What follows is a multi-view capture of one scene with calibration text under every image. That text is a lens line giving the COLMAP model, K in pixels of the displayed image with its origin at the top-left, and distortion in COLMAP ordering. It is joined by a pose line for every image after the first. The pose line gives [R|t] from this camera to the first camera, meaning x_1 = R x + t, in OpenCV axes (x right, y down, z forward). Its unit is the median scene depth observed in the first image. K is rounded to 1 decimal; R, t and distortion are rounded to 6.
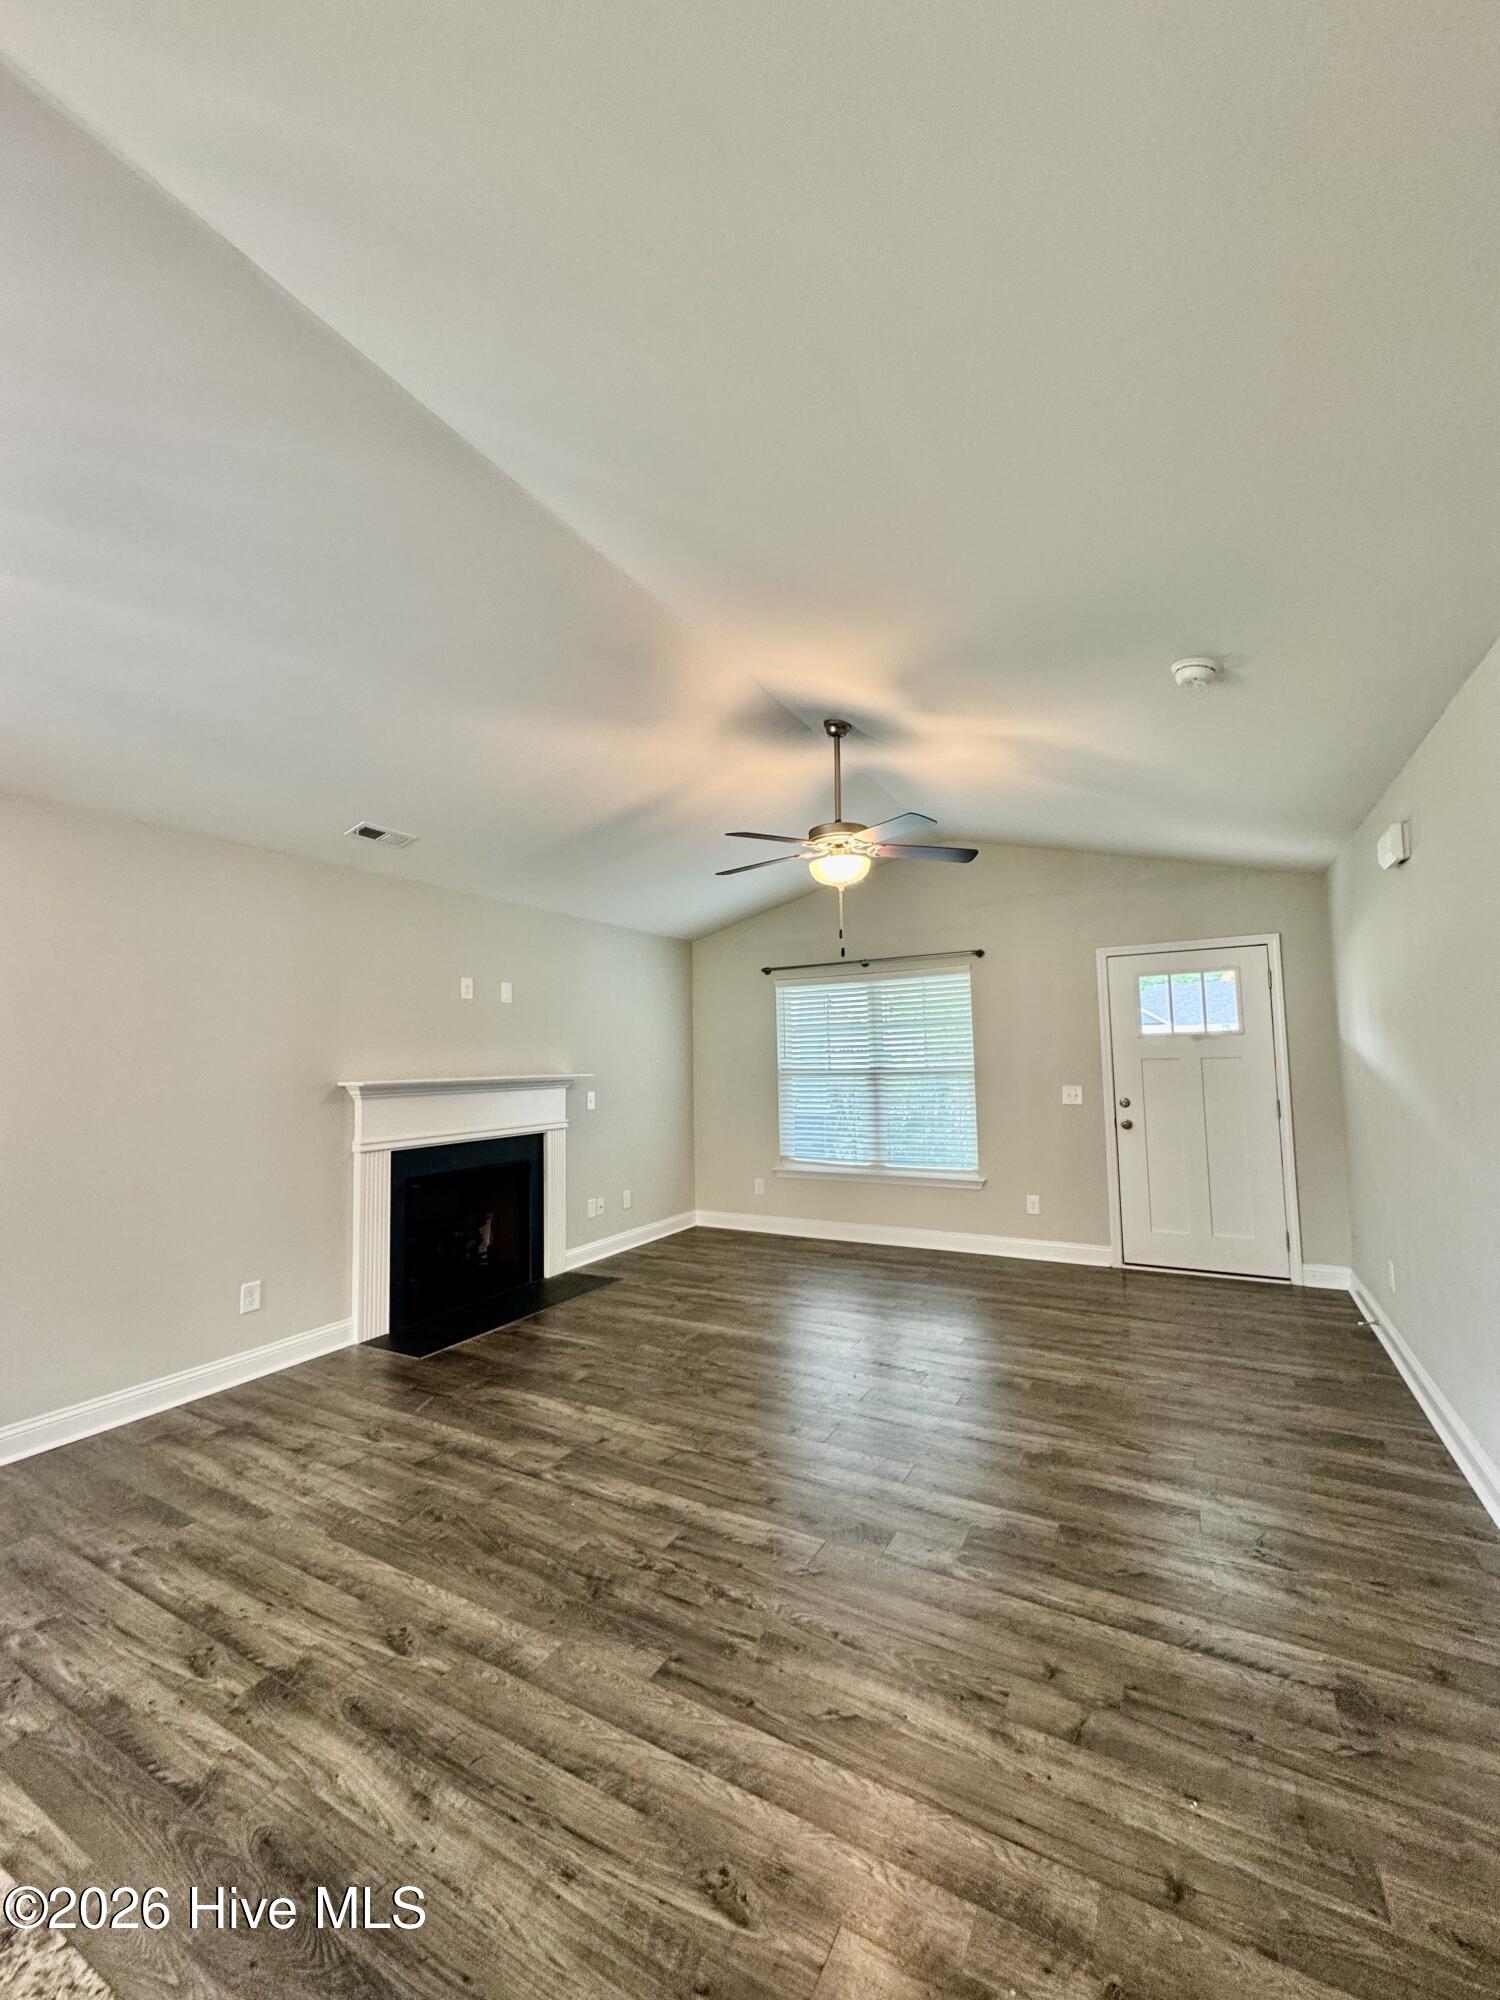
lens RADIAL K [[799.0, 0, 750.2], [0, 799.0, 998.7], [0, 0, 1]] dist [-0.001759, -0.000418]
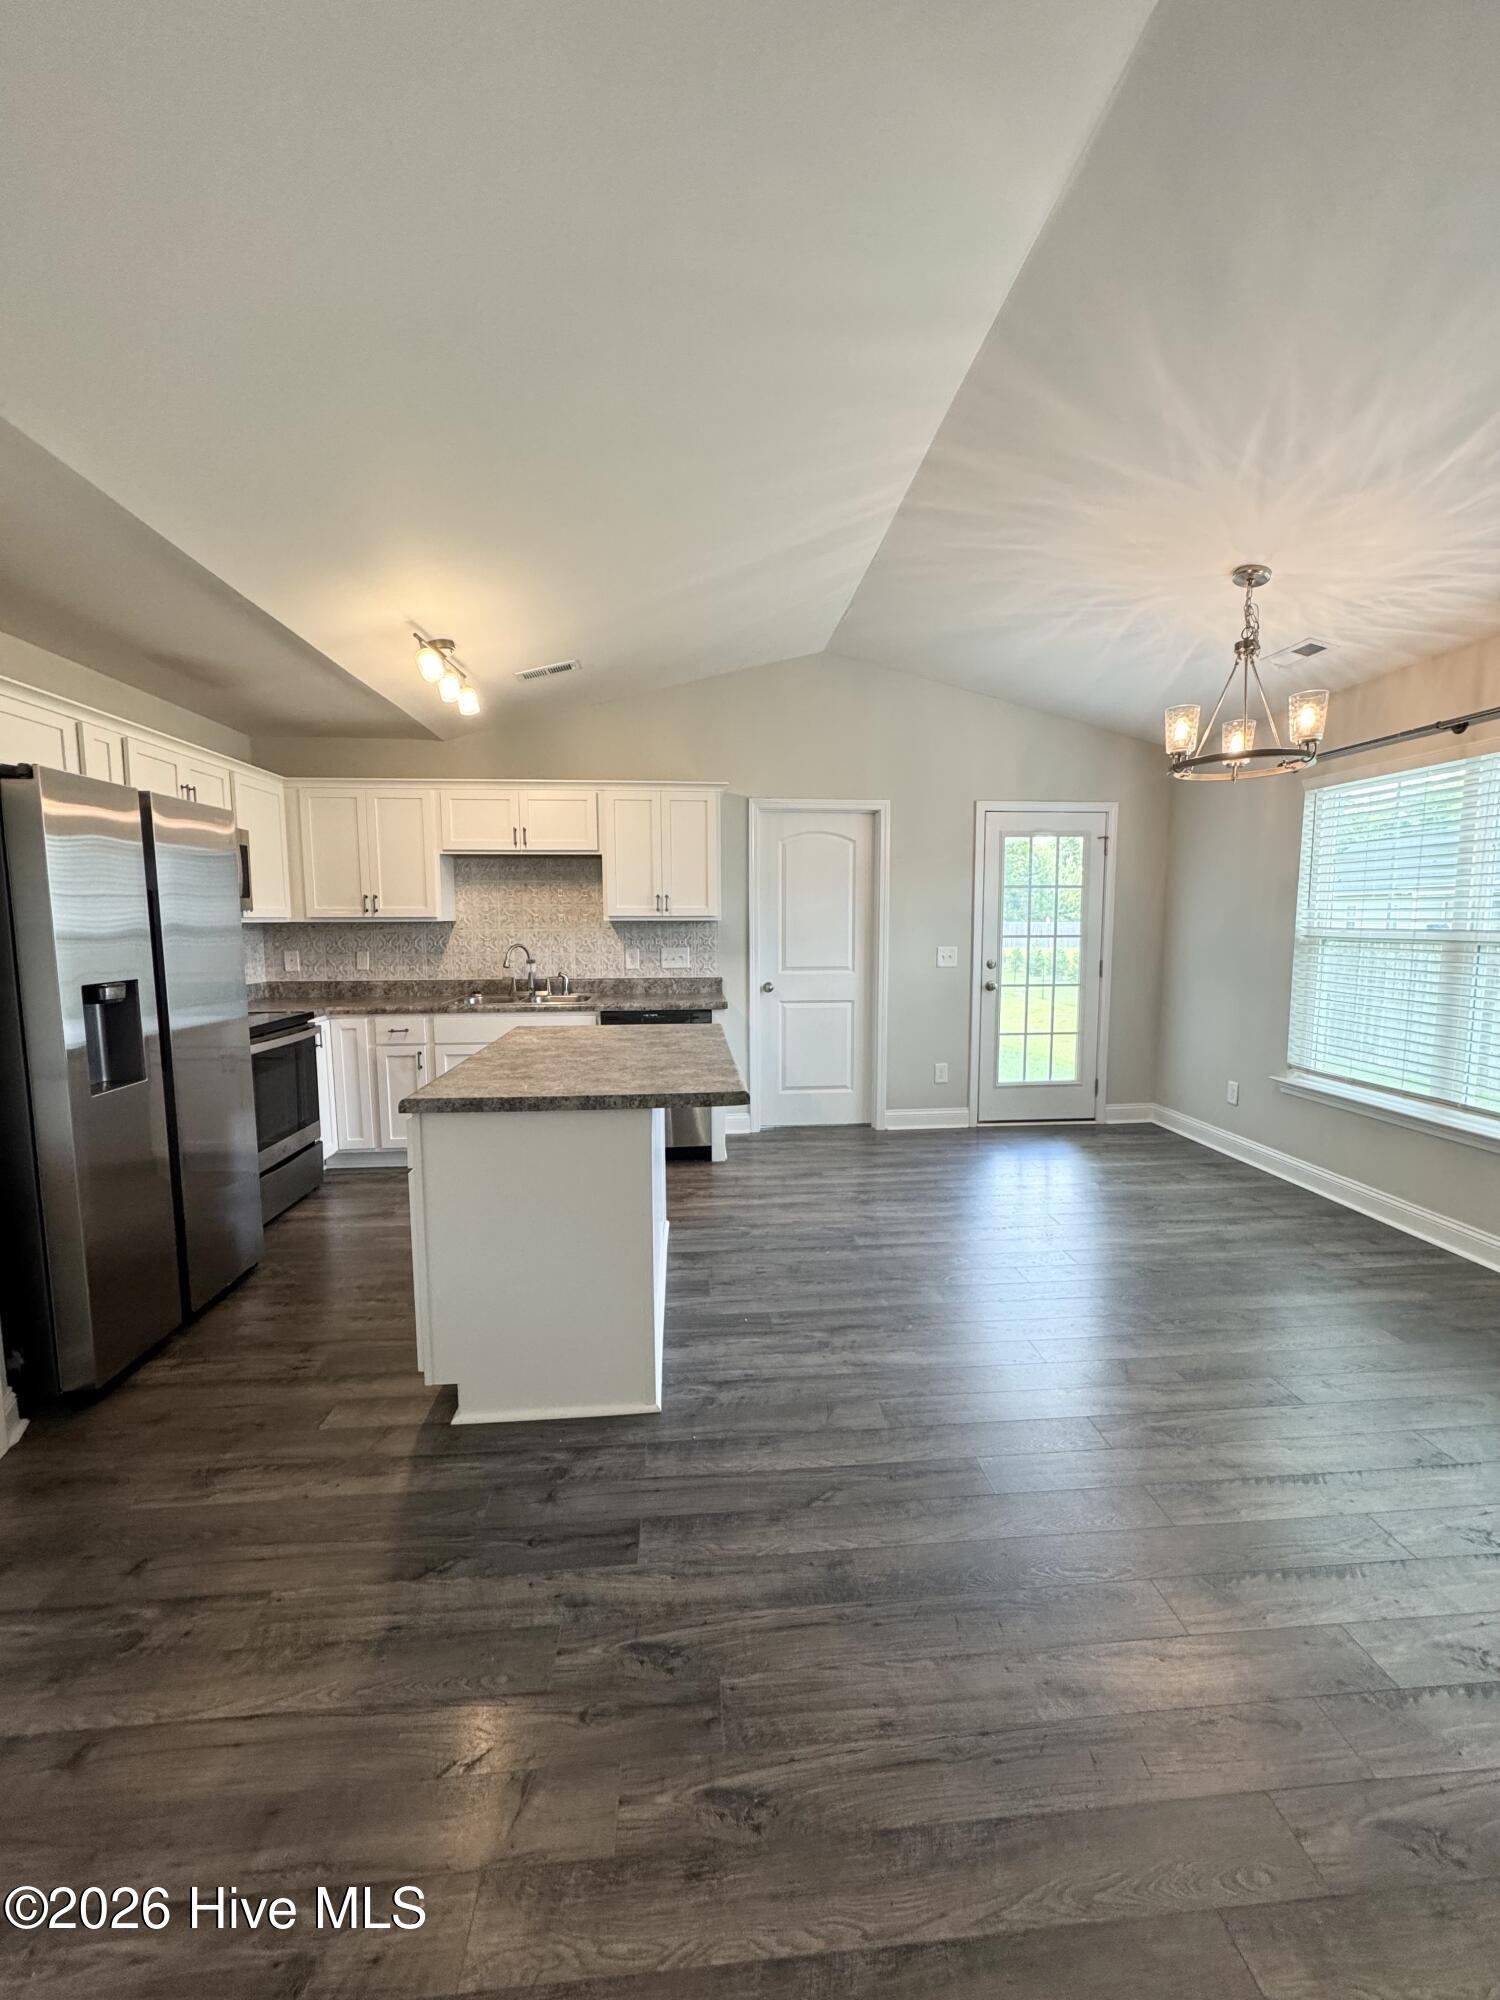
lens RADIAL K [[794.7, 0, 753.1], [0, 794.7, 1002.2], [0, 0, 1]] dist [-0.003030, 0.000808]
pose [[-0.828191, 0.078110, -0.554977, 0.166214], [0.060656, 0.996916, 0.049793, 0.066126], [0.557154, 0.007576, -0.830374, 0.746934]]
